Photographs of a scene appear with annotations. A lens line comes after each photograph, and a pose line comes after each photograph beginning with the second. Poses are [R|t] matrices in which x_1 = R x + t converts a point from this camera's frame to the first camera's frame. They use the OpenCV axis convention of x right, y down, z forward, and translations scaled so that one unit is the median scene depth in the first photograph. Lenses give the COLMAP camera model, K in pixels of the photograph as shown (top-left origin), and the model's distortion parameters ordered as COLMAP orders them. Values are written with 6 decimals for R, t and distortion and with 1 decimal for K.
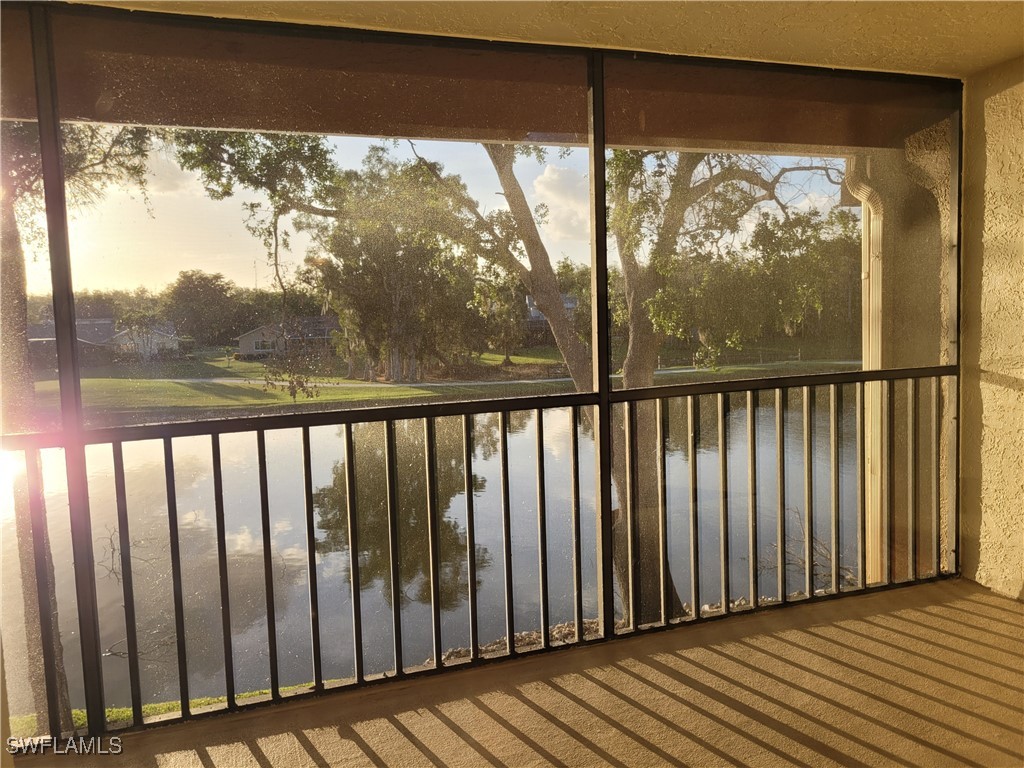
lens RADIAL K [[771.1, 0, 507.8], [0, 771.1, 379.1], [0, 0, 1]] dist [0.004182, -0.007544]
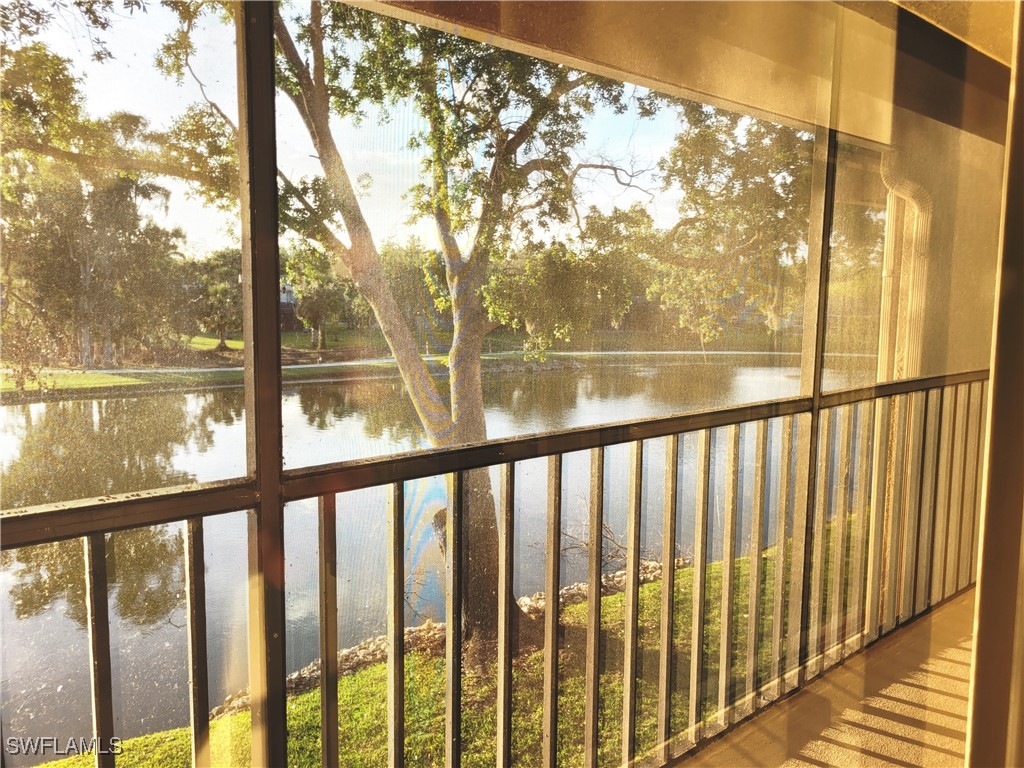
lens RADIAL K [[771.1, 0, 513.6], [0, 771.1, 389.3], [0, 0, 1]] dist [0.004182, -0.007544]
pose [[0.925003, -0.001721, 0.379956, -0.130220], [-0.009672, 0.999559, 0.028075, -0.003103], [-0.379837, -0.029644, 0.924578, 0.093243]]
